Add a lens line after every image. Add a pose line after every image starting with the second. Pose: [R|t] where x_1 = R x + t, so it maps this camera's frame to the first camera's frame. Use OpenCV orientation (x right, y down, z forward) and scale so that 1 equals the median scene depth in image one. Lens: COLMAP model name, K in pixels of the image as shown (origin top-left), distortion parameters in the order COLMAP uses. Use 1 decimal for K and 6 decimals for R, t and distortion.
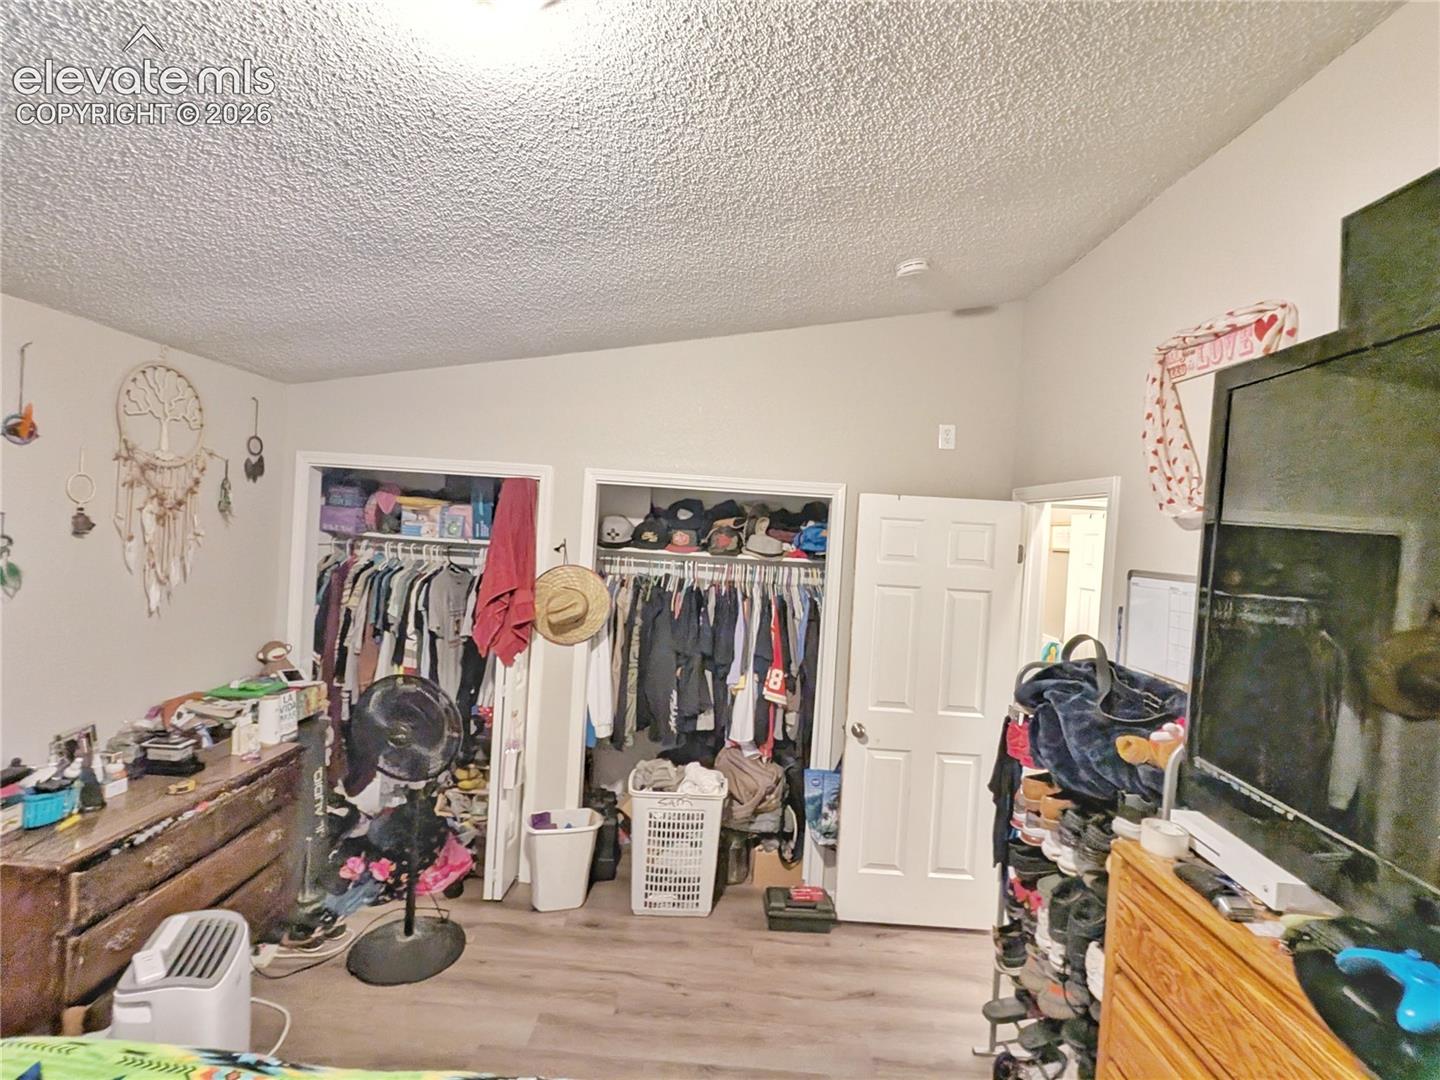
lens RADIAL K [[679.0, 0, 720.0], [0, 679.0, 540.0], [0, 0, 1]] dist [0.001668, 0.000182]
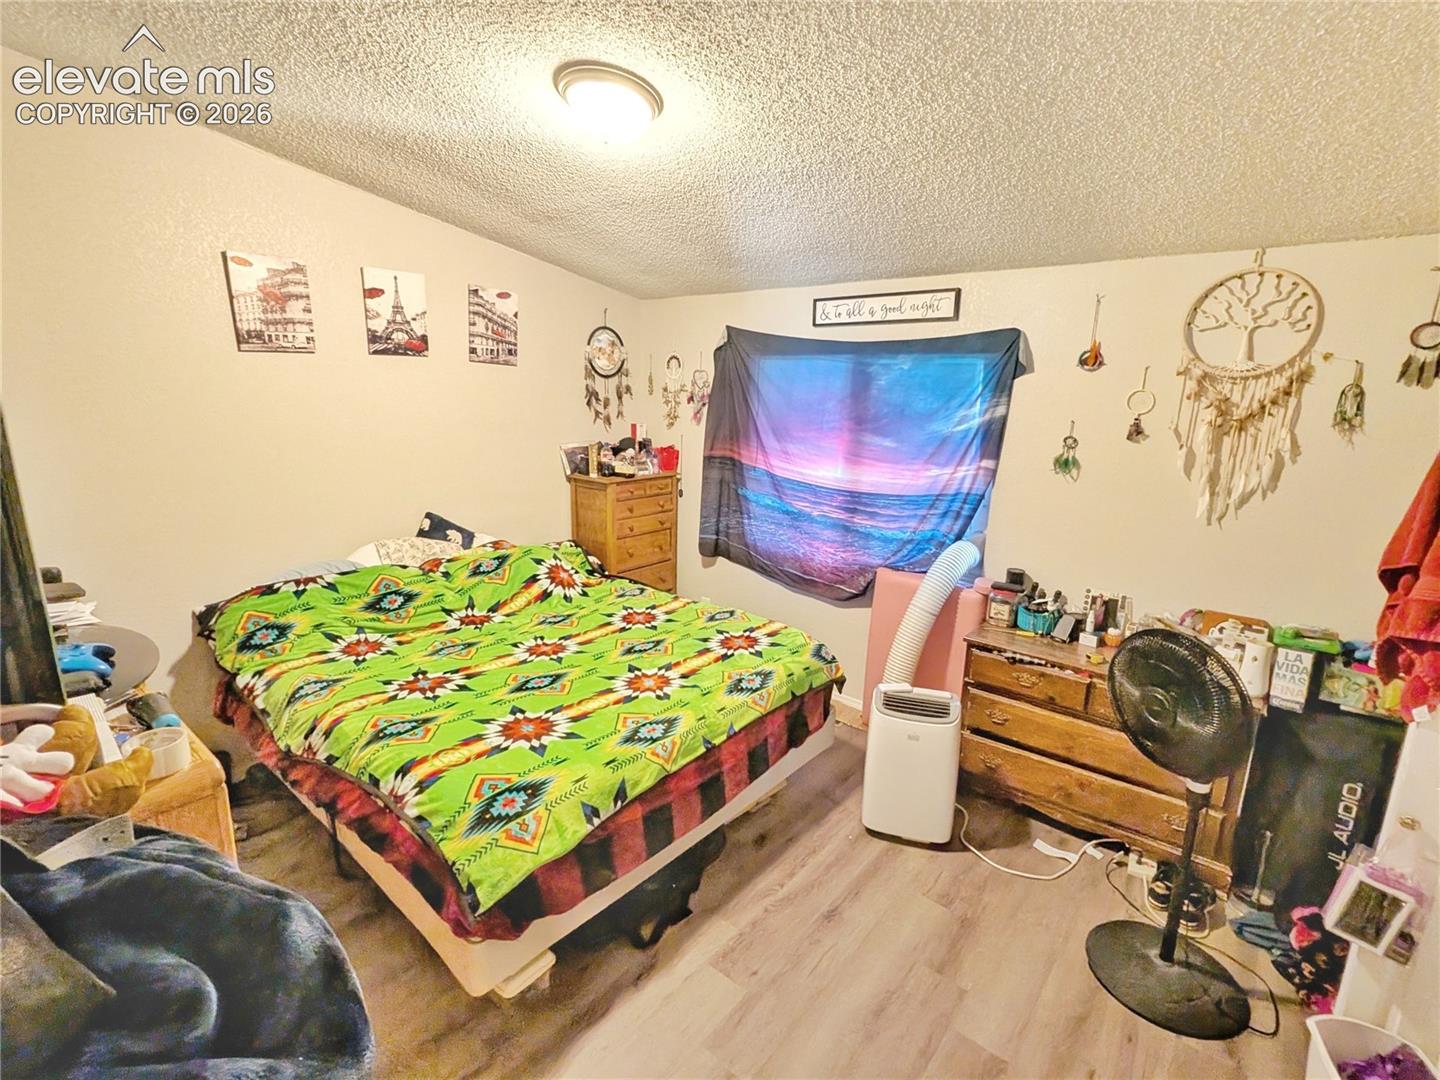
lens RADIAL K [[679.0, 0, 720.0], [0, 679.0, 540.0], [0, 0, 1]] dist [0.001668, 0.000182]
pose [[-0.614559, 0.097836, -0.782780, 0.463368], [-0.075421, 0.980447, 0.181755, 0.002149], [0.785257, 0.170737, -0.595164, 1.069939]]
